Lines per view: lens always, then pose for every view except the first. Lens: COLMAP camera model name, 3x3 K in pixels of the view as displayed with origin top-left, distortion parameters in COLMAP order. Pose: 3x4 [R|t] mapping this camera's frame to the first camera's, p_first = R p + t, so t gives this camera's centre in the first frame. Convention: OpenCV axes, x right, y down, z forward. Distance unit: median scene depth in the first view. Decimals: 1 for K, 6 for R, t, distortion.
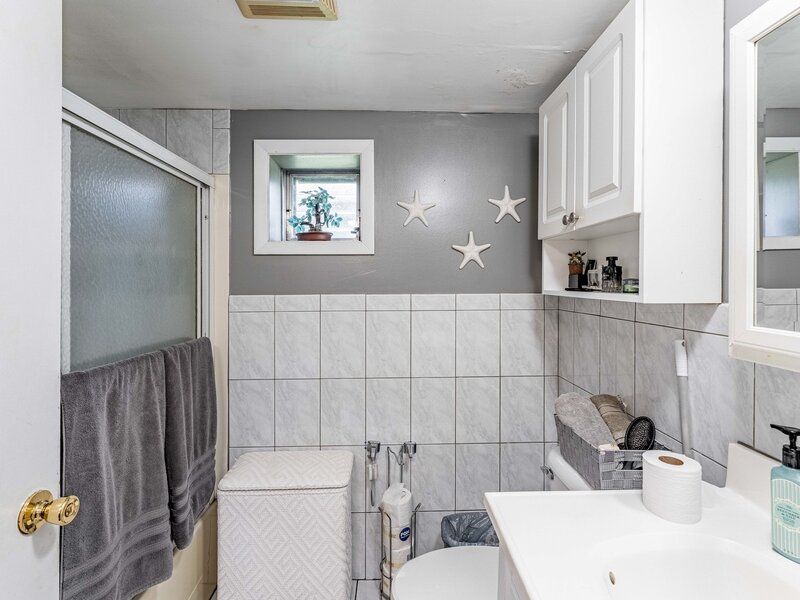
lens RADIAL K [[390.1, 0, 399.9], [0, 390.1, 283.7], [0, 0, 1]] dist [-0.001976, -0.000860]
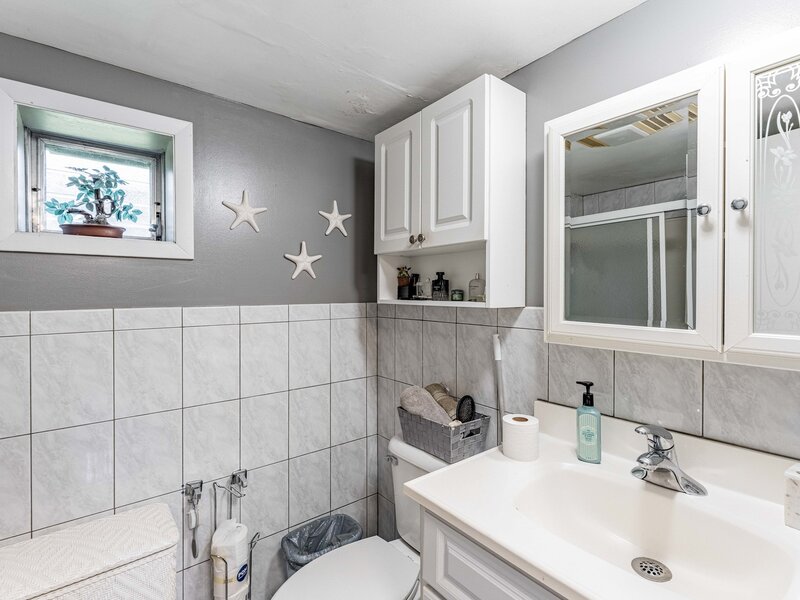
lens RADIAL K [[385.7, 0, 399.3], [0, 385.7, 295.5], [0, 0, 1]] dist [-0.000130, -0.000472]
pose [[0.798050, -0.002860, 0.602585, -0.235708], [0.002265, 0.999996, 0.001748, 0.002399], [-0.602587, -0.000030, 0.798053, 0.074598]]
